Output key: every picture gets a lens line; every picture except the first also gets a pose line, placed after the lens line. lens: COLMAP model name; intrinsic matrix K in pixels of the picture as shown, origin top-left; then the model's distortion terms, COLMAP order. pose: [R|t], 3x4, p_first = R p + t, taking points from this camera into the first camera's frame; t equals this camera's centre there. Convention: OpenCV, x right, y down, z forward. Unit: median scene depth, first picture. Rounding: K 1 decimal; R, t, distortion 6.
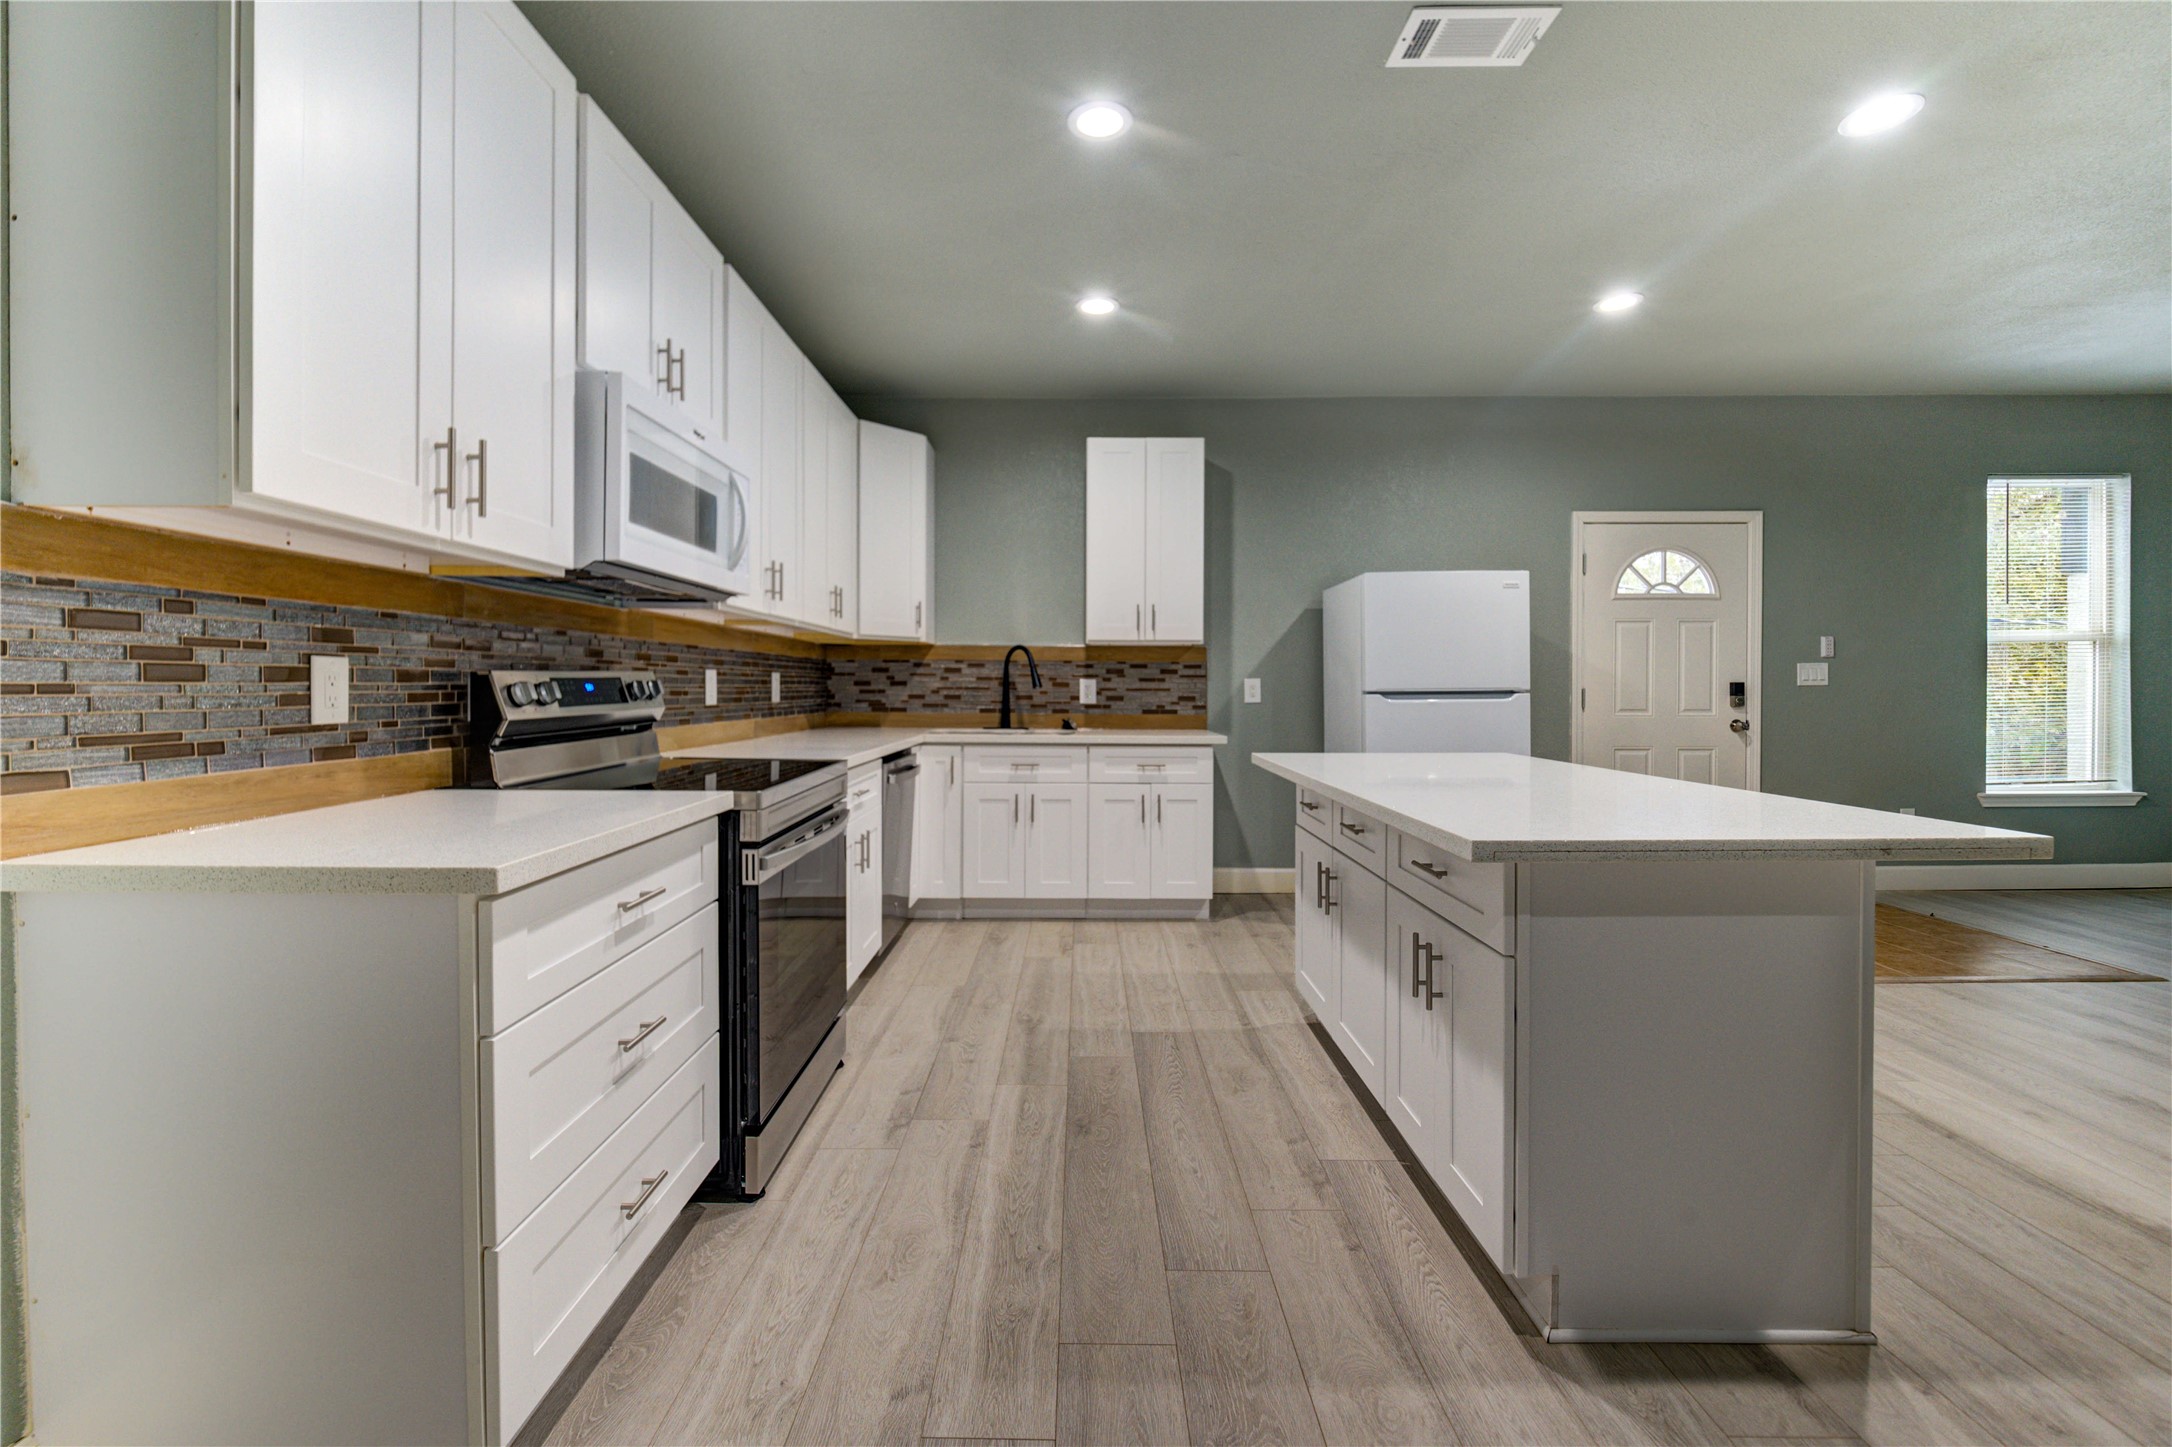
lens RADIAL K [[891.6, 0, 1073.2], [0, 891.6, 690.3], [0, 0, 1]] dist [0.015765, -0.006443]
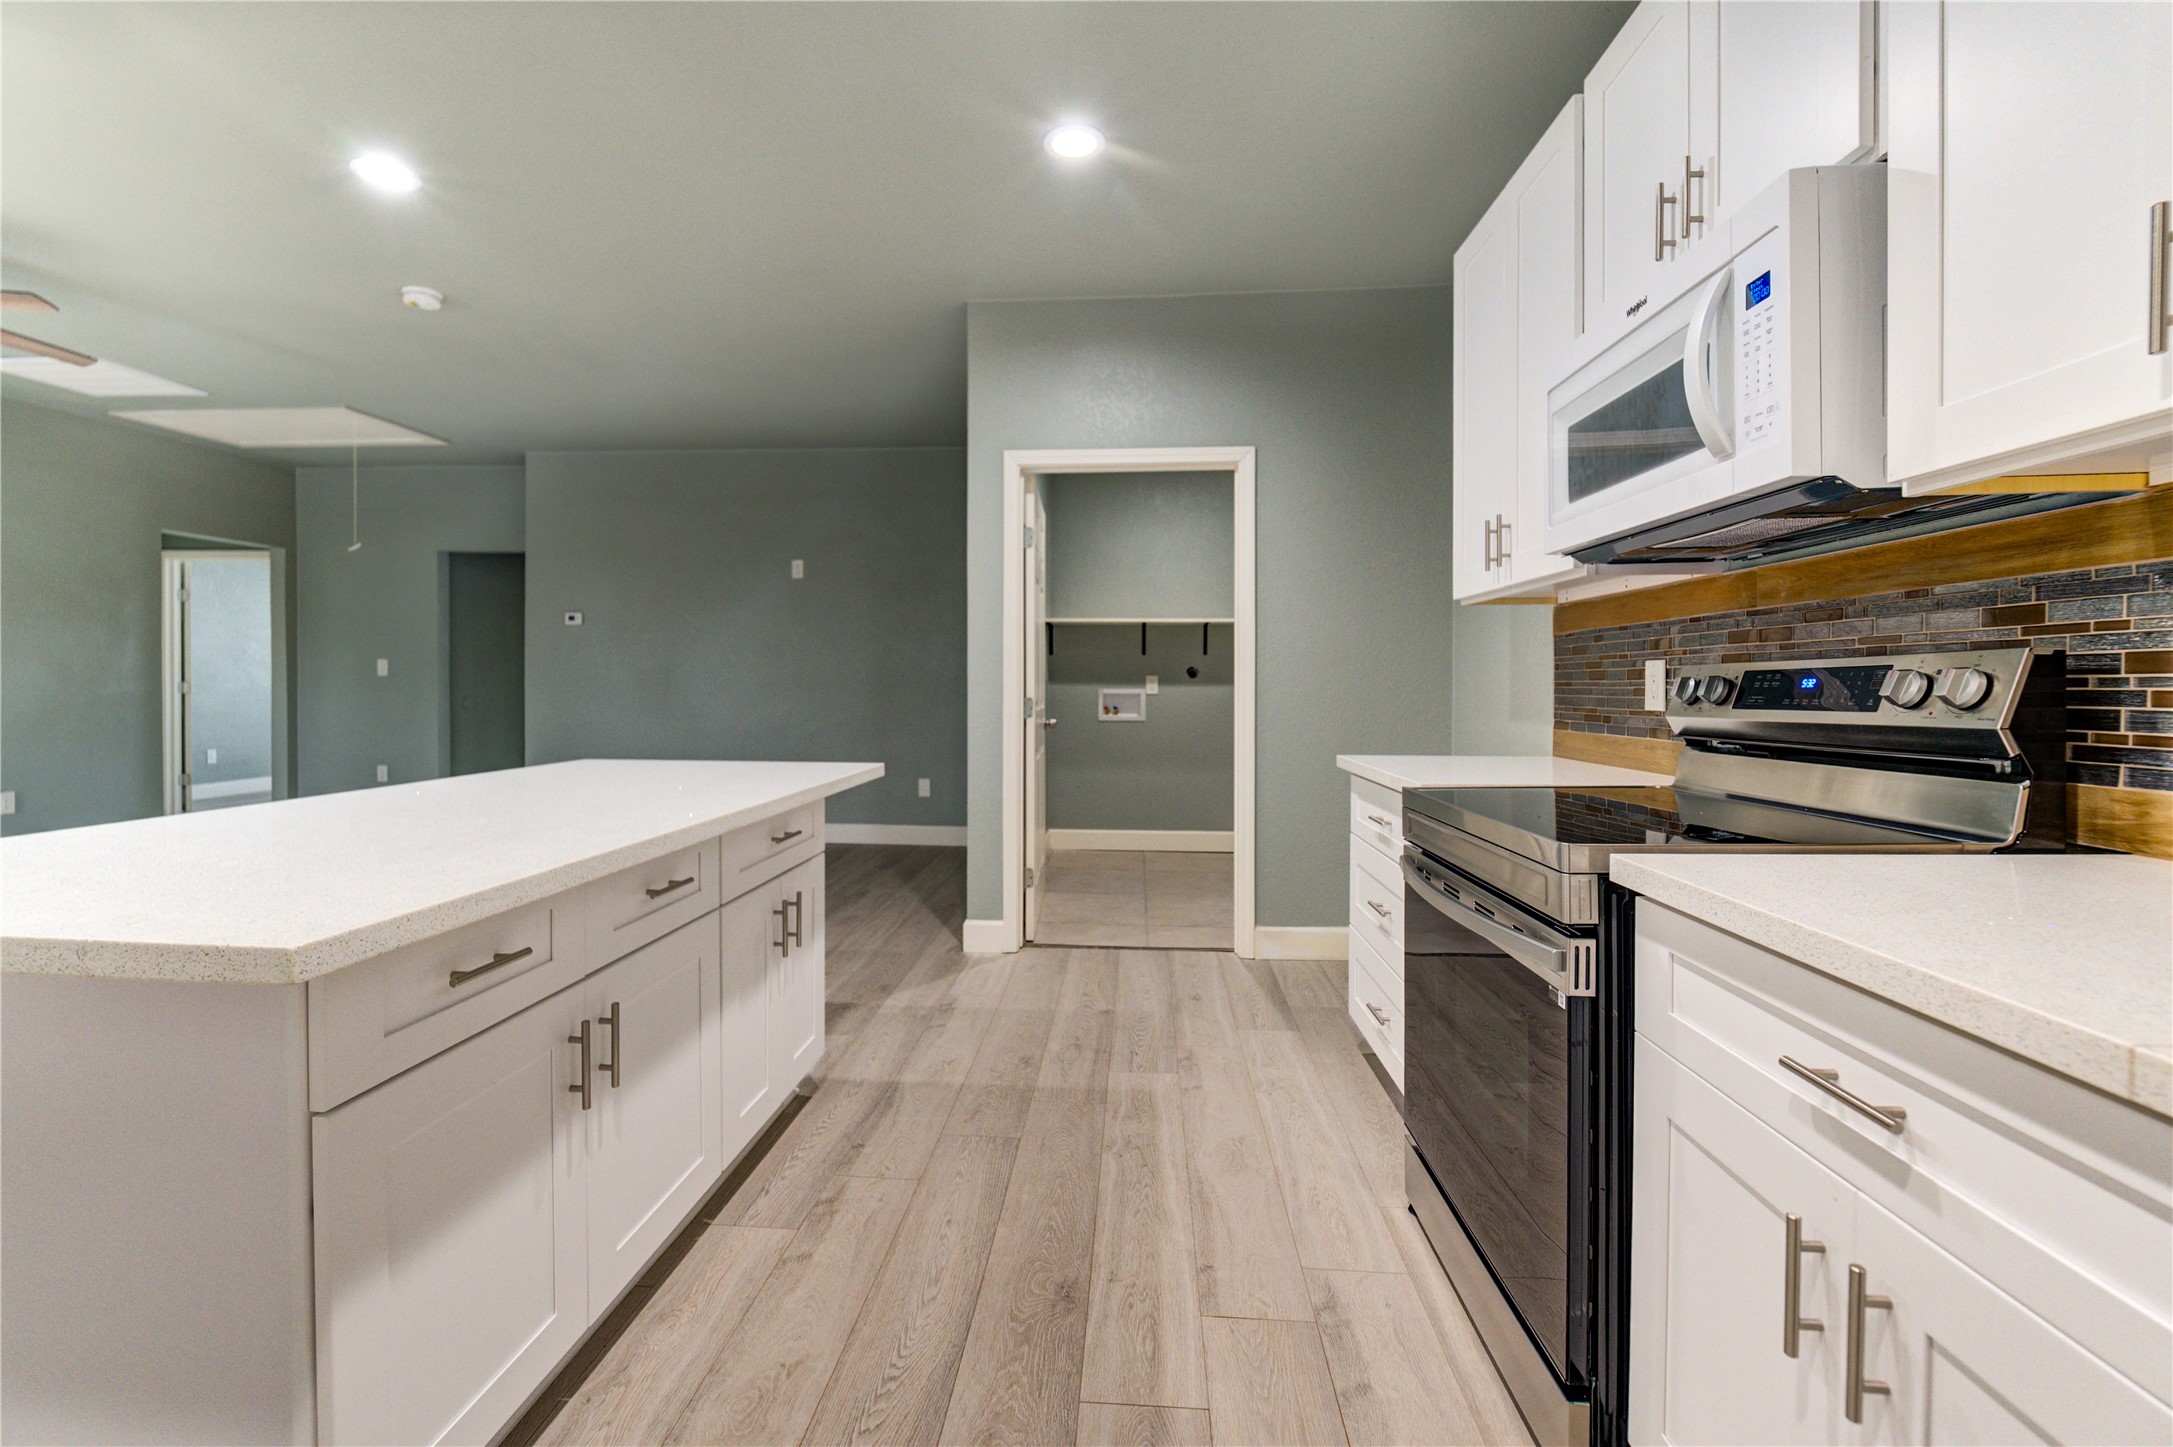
lens RADIAL K [[893.8, 0, 1070.7], [0, 893.8, 695.8], [0, 0, 1]] dist [0.000495, -0.006496]
pose [[-0.997393, -0.003598, 0.072069, -0.047427], [-0.002416, 0.999861, 0.016487, -0.003527], [-0.072119, 0.016270, -0.997263, 1.875059]]
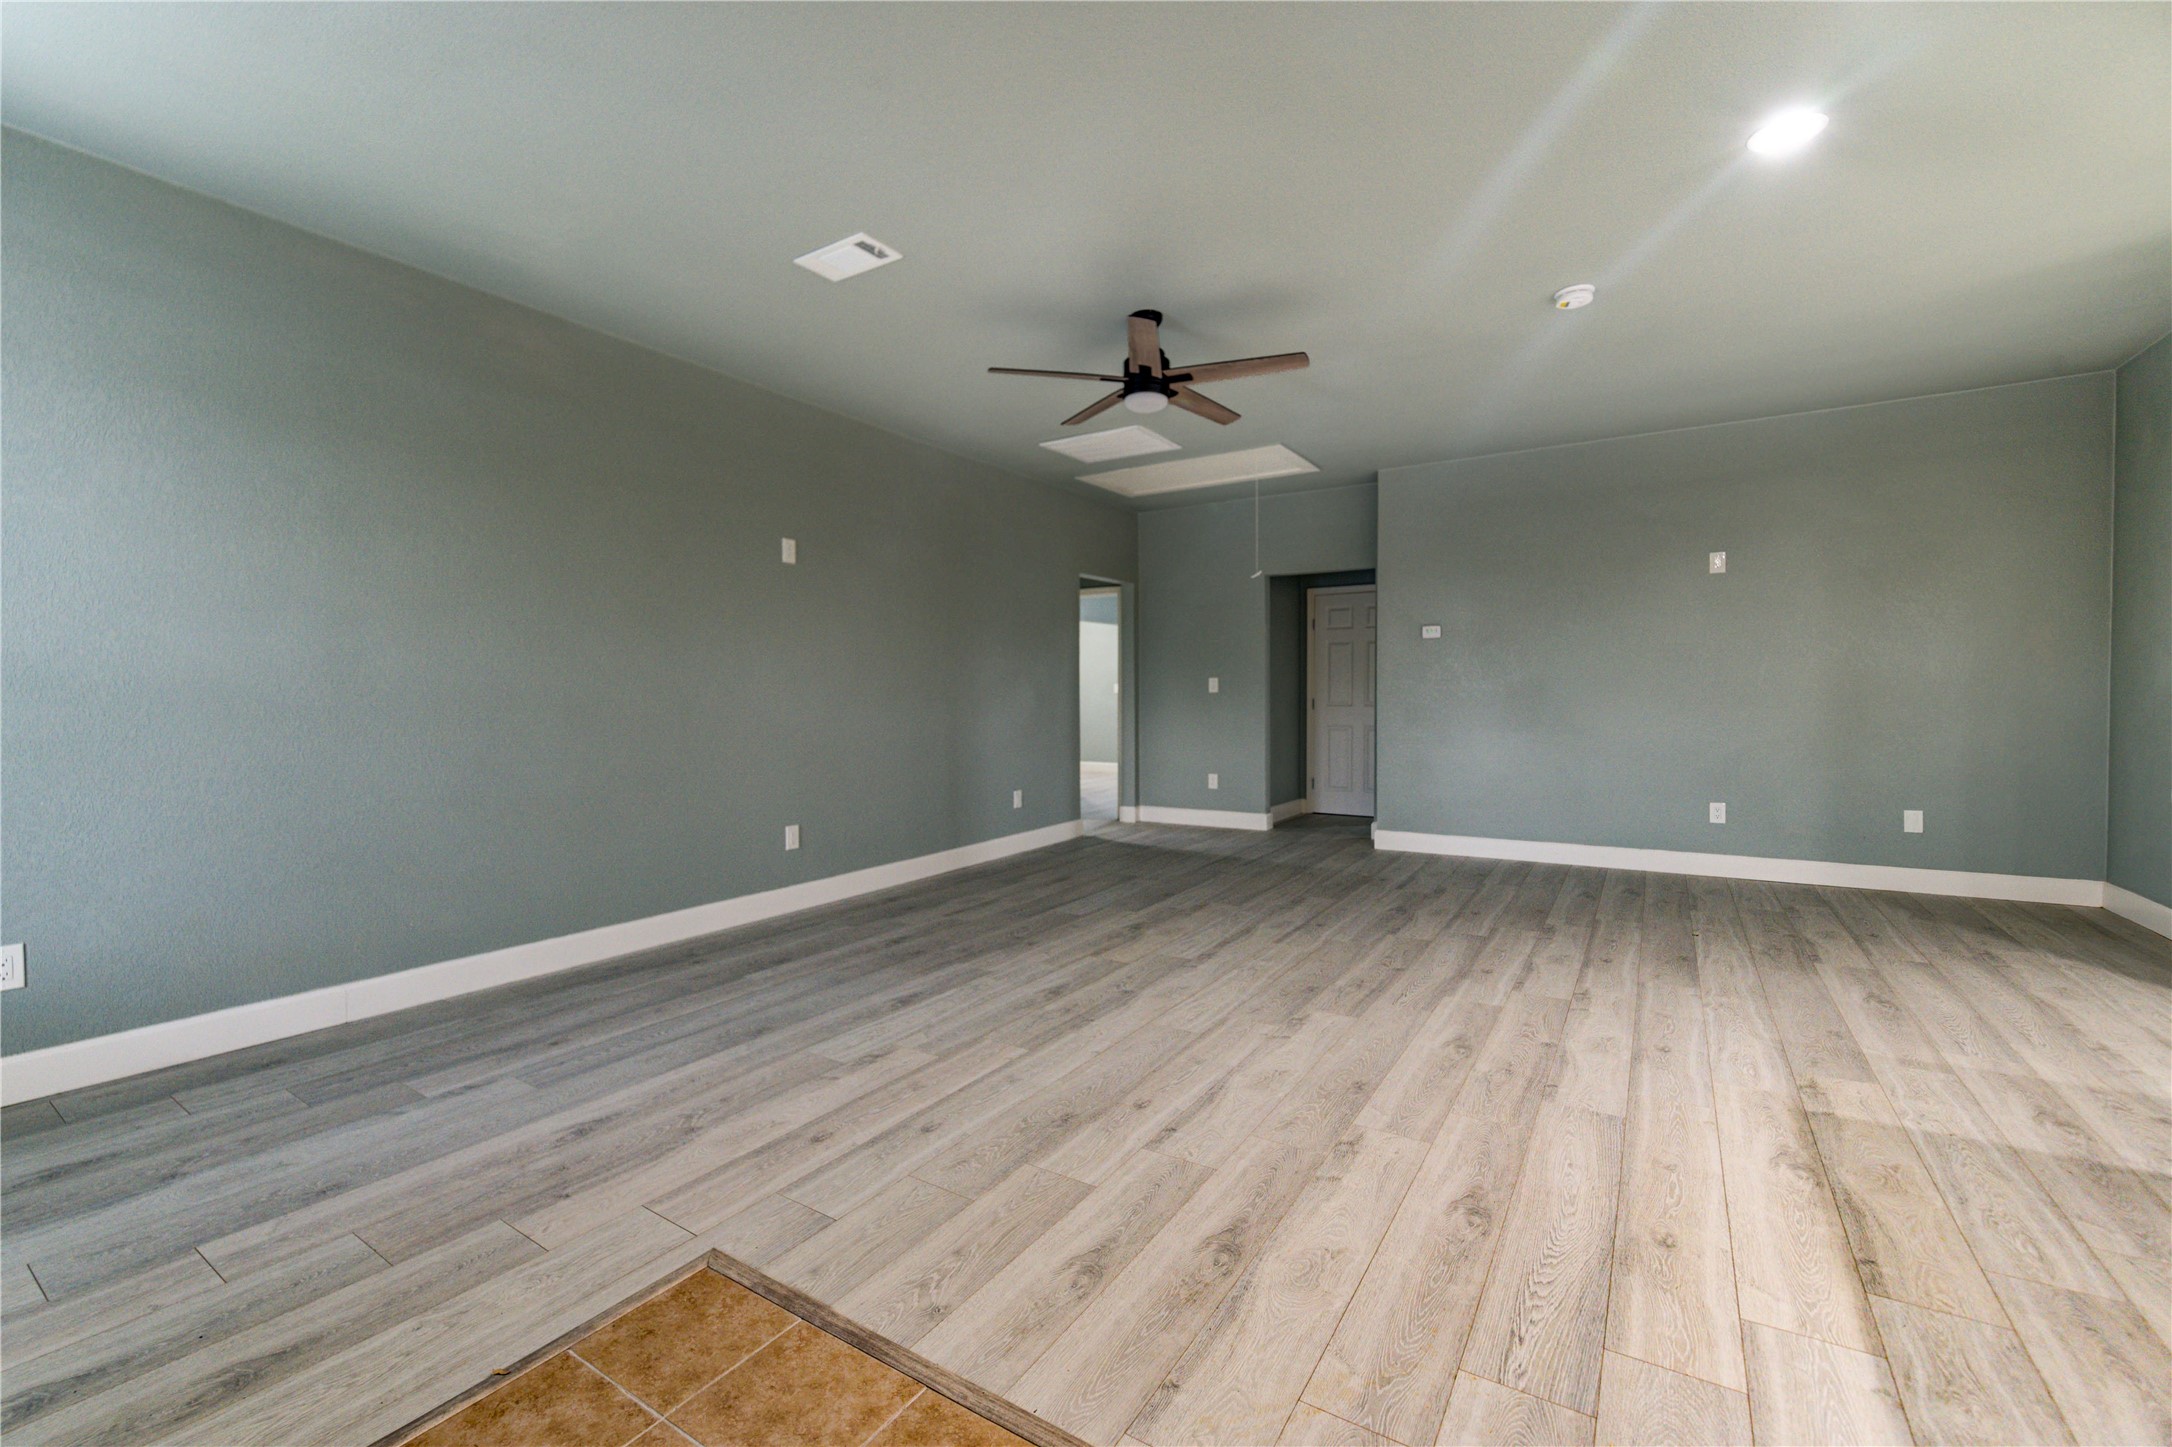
lens RADIAL K [[893.4, 0, 1070.2], [0, 893.4, 695.8], [0, 0, 1]] dist [0.000495, -0.006496]
pose [[-0.844948, 0.014179, 0.534660, 1.203467], [0.014154, 0.999891, -0.004150, 0.001534], [-0.534661, 0.004061, -0.845057, 2.160181]]
